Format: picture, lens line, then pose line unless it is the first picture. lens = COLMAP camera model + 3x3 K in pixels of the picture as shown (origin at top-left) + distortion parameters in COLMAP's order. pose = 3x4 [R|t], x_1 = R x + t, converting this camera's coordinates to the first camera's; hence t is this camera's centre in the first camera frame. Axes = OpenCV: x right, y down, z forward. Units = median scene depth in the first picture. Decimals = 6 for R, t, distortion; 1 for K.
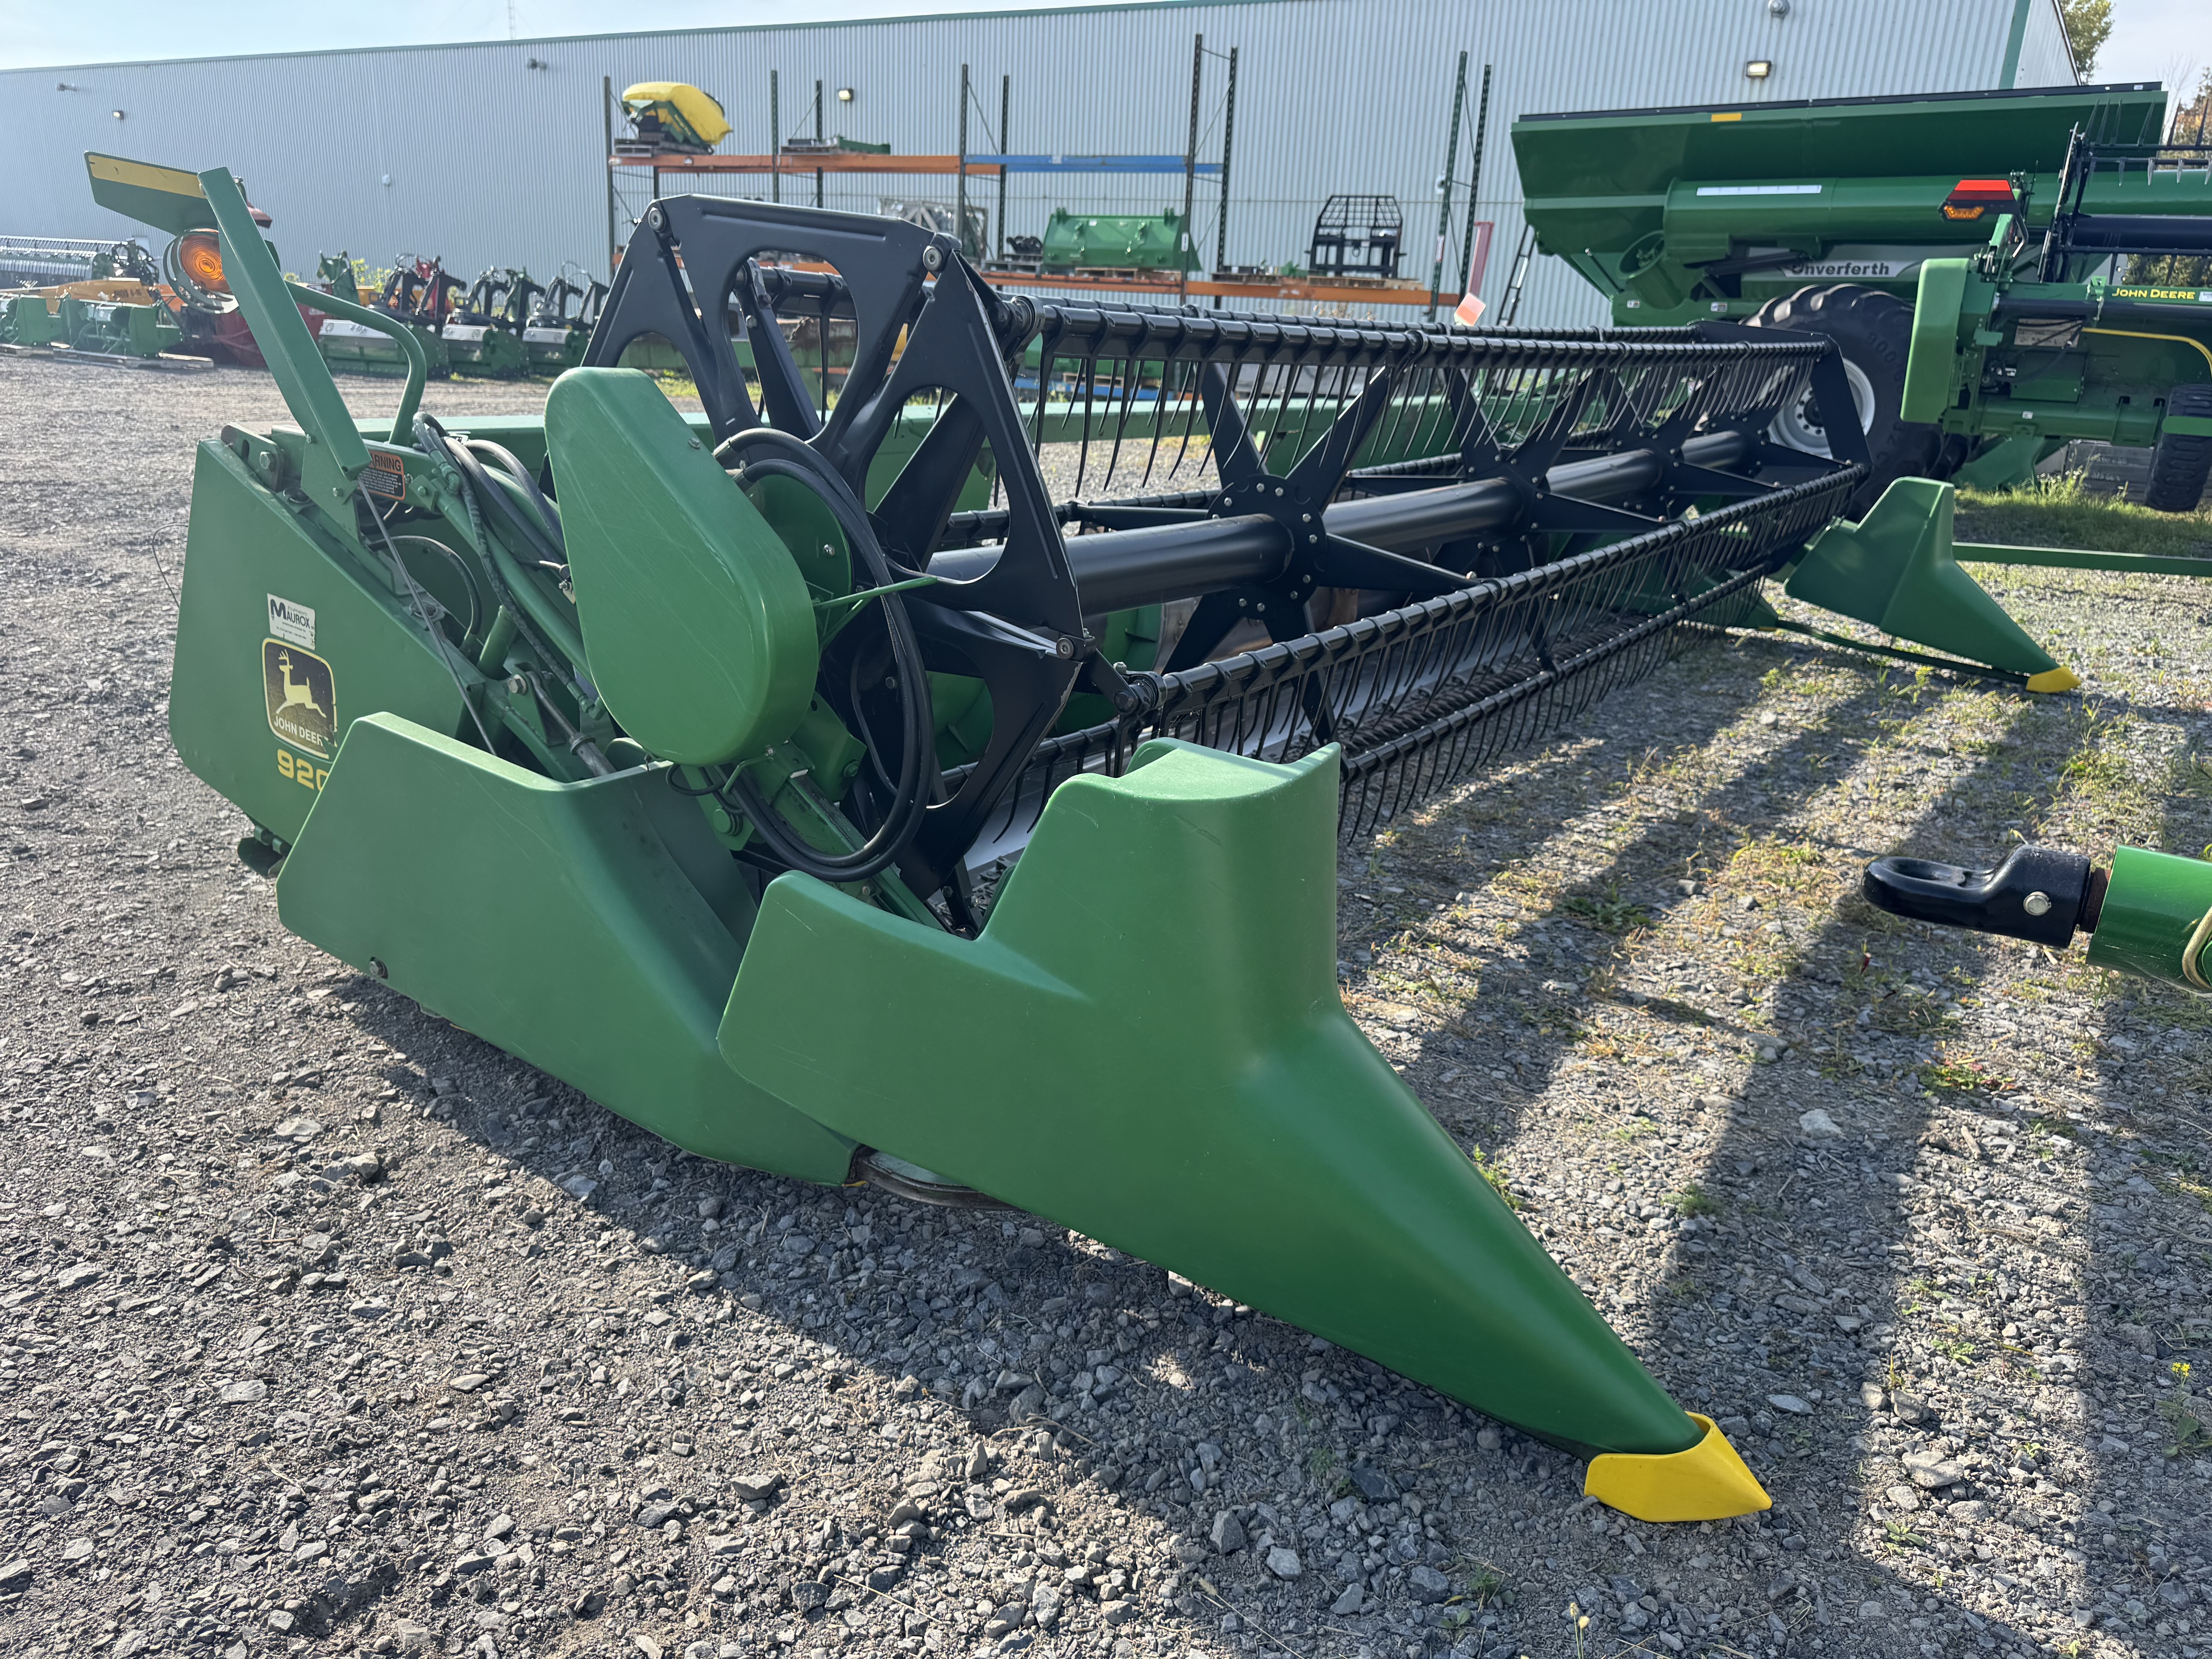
lens RADIAL K [[1556.0, 0, 1106.0], [0, 1556.0, 829.5], [0, 0, 1]] dist [0.026453, -0.030131]
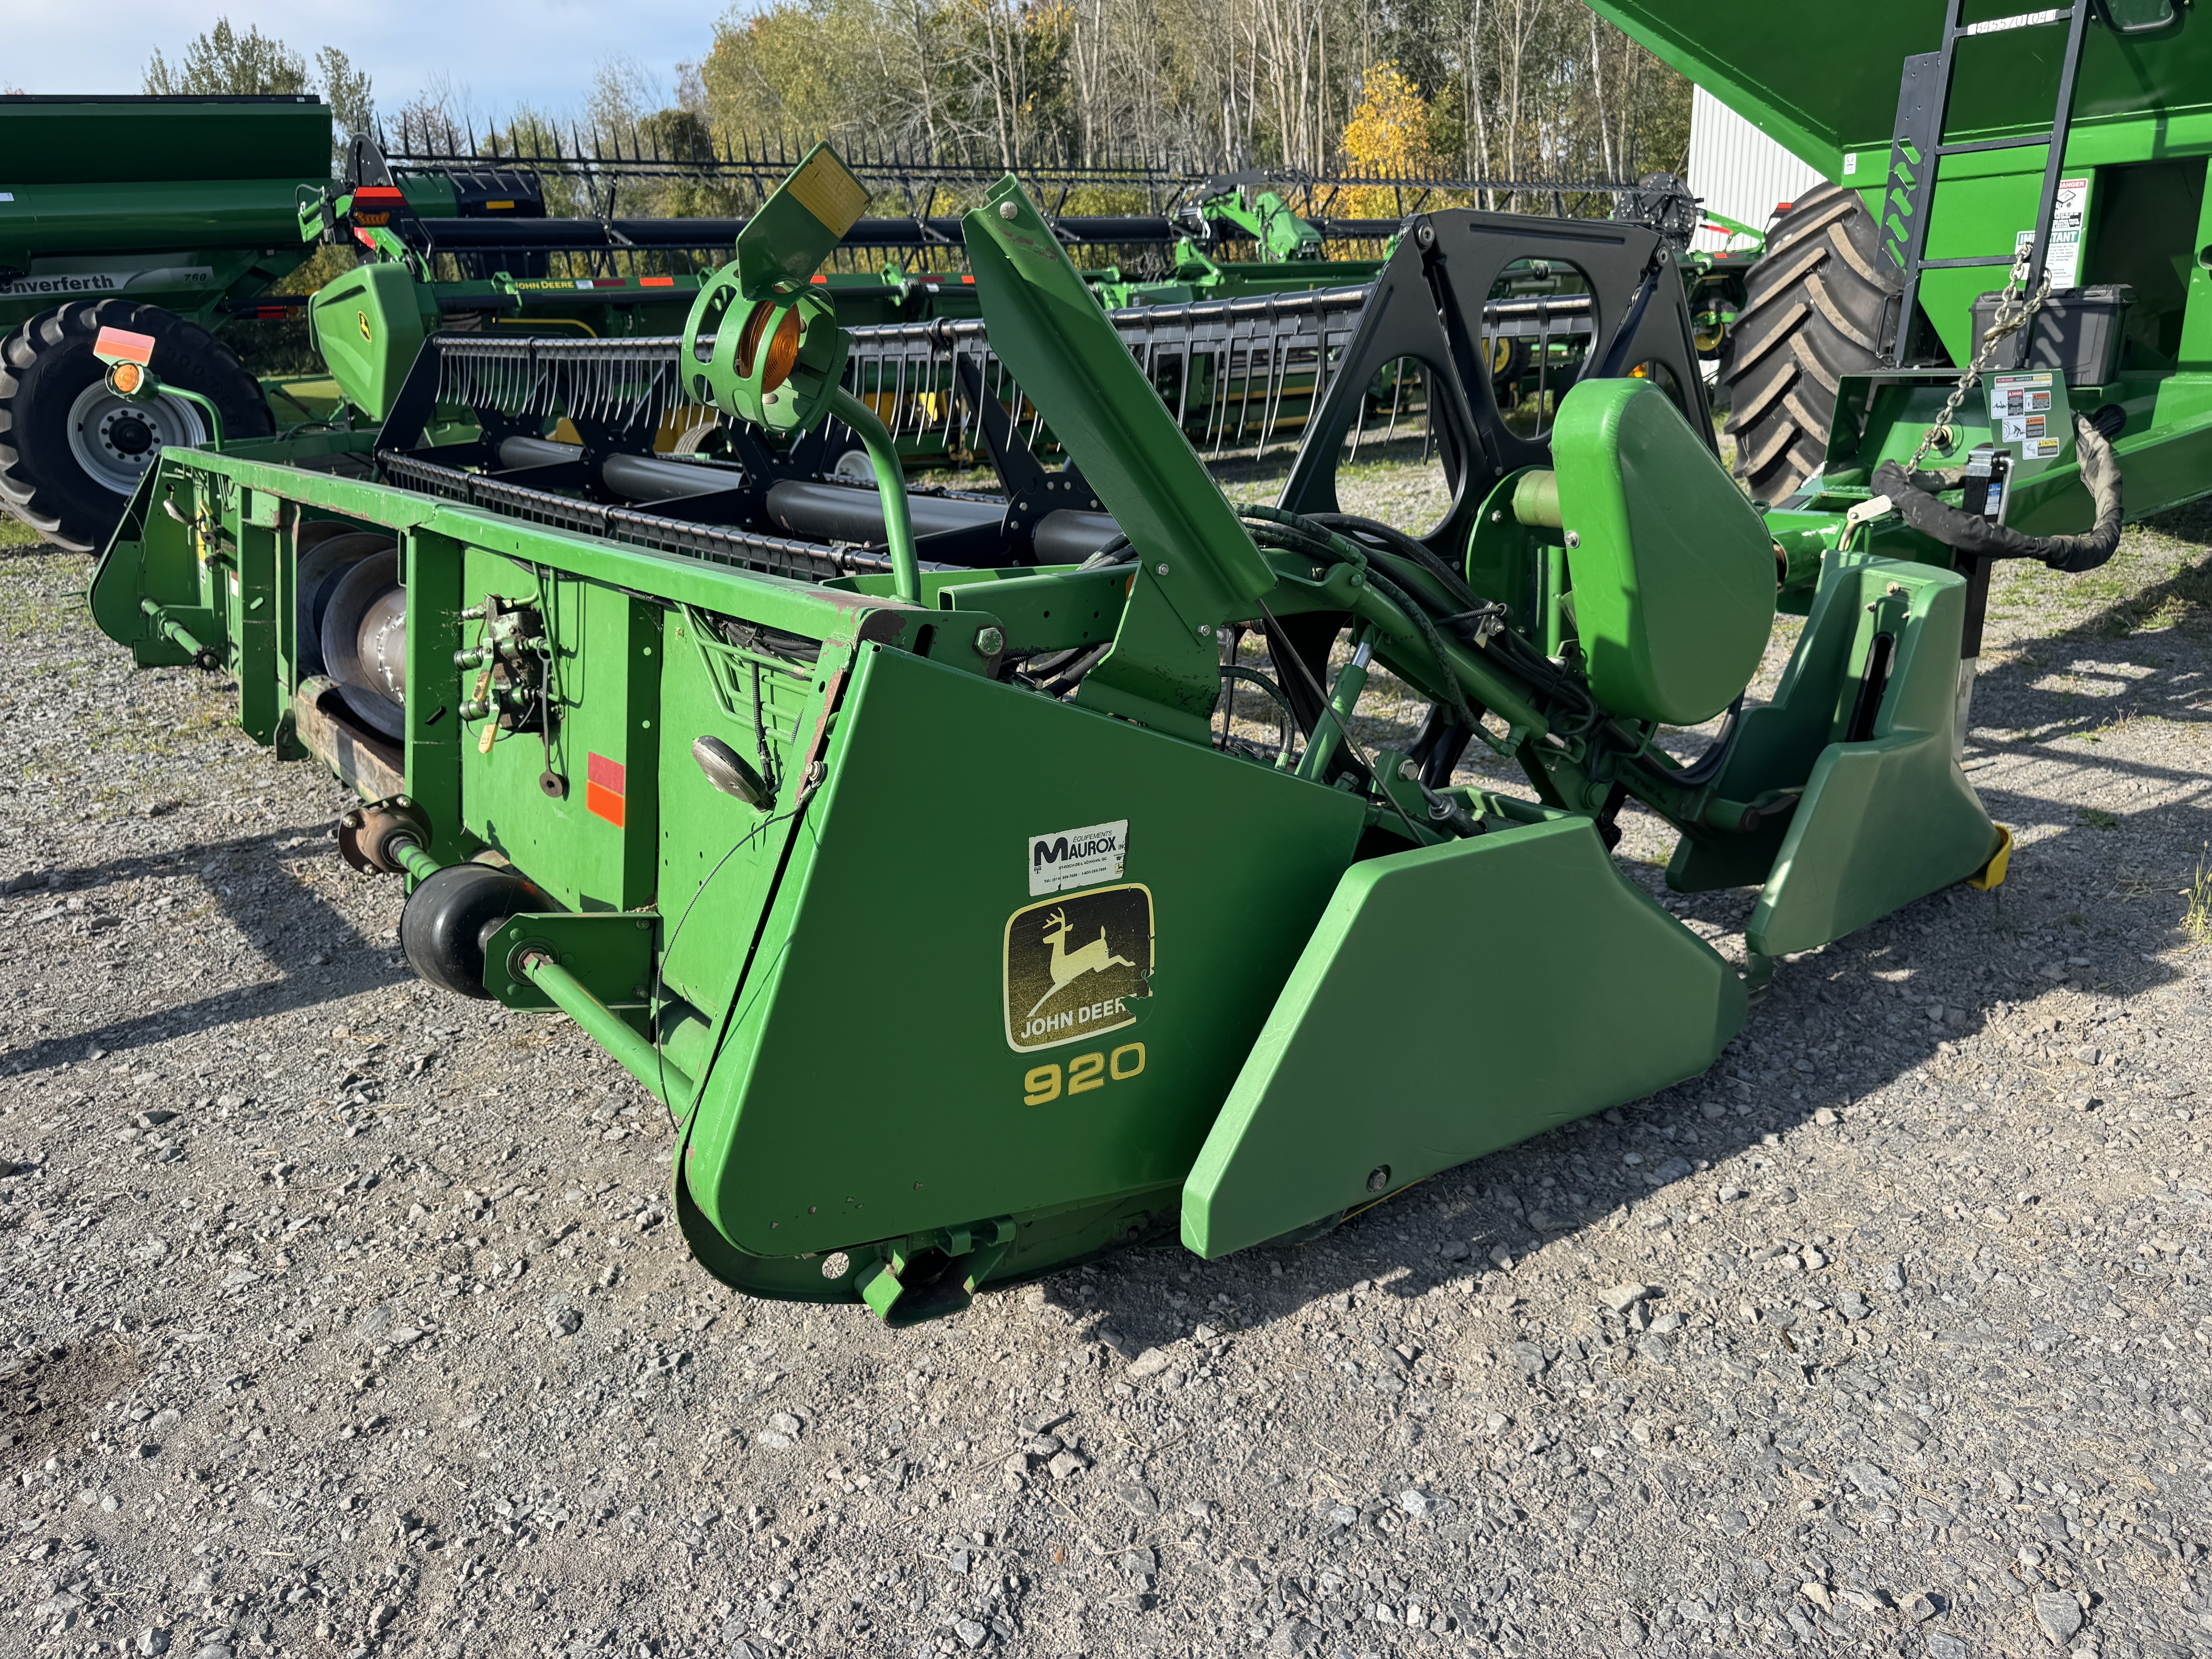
lens RADIAL K [[1556.0, 0, 1106.0], [0, 1556.0, 829.5], [0, 0, 1]] dist [0.026453, -0.030131]
pose [[0.352874, -0.354842, 0.865776, -0.124254], [0.356841, 0.906402, 0.226051, -0.033056], [-0.864954, 0.229177, 0.446467, 0.078156]]
